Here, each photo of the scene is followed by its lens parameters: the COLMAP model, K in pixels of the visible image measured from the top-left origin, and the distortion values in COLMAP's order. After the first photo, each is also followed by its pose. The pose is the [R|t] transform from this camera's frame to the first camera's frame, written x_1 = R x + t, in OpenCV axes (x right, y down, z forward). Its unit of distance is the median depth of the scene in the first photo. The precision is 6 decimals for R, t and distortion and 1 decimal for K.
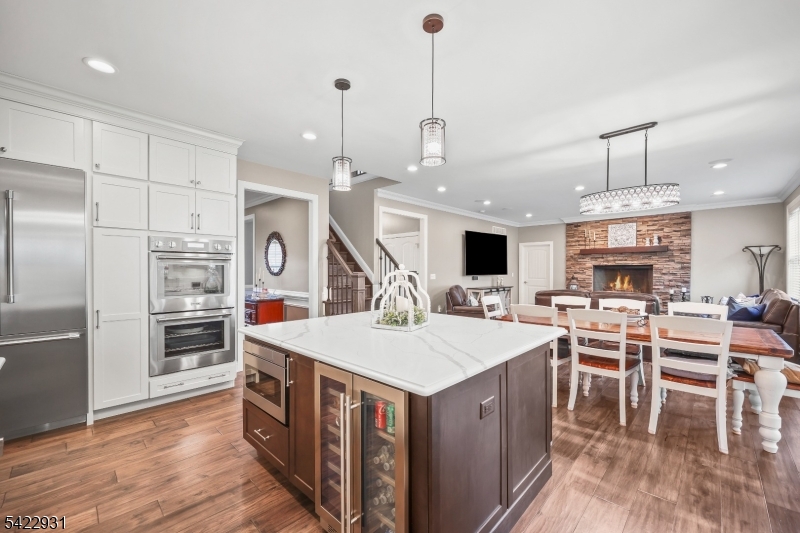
lens RADIAL K [[329.1, 0, 397.5], [0, 329.1, 265.1], [0, 0, 1]] dist [0.016262, 0.000029]
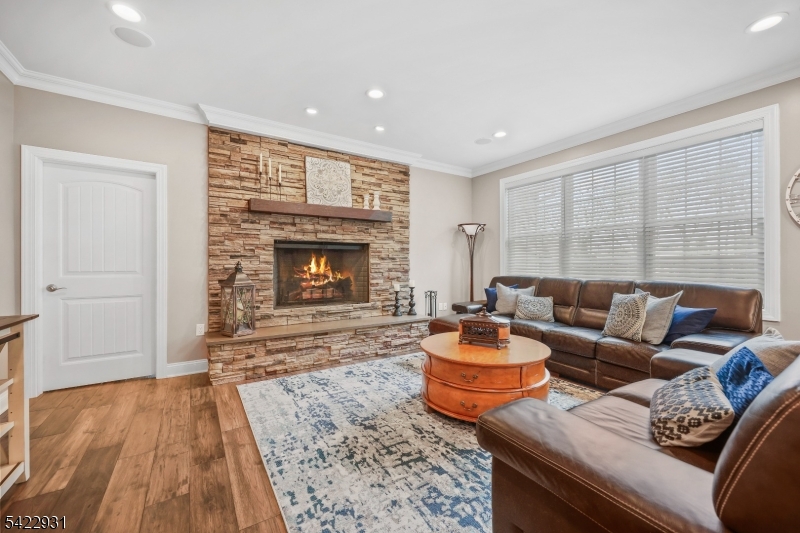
lens RADIAL K [[329.1, 0, 397.5], [0, 329.1, 265.1], [0, 0, 1]] dist [0.016262, 0.000029]
pose [[0.209775, 0.005146, 0.977736, 0.204238], [-0.011086, 0.999934, -0.002884, 0.035950], [-0.977687, -0.010234, 0.209818, 0.782334]]
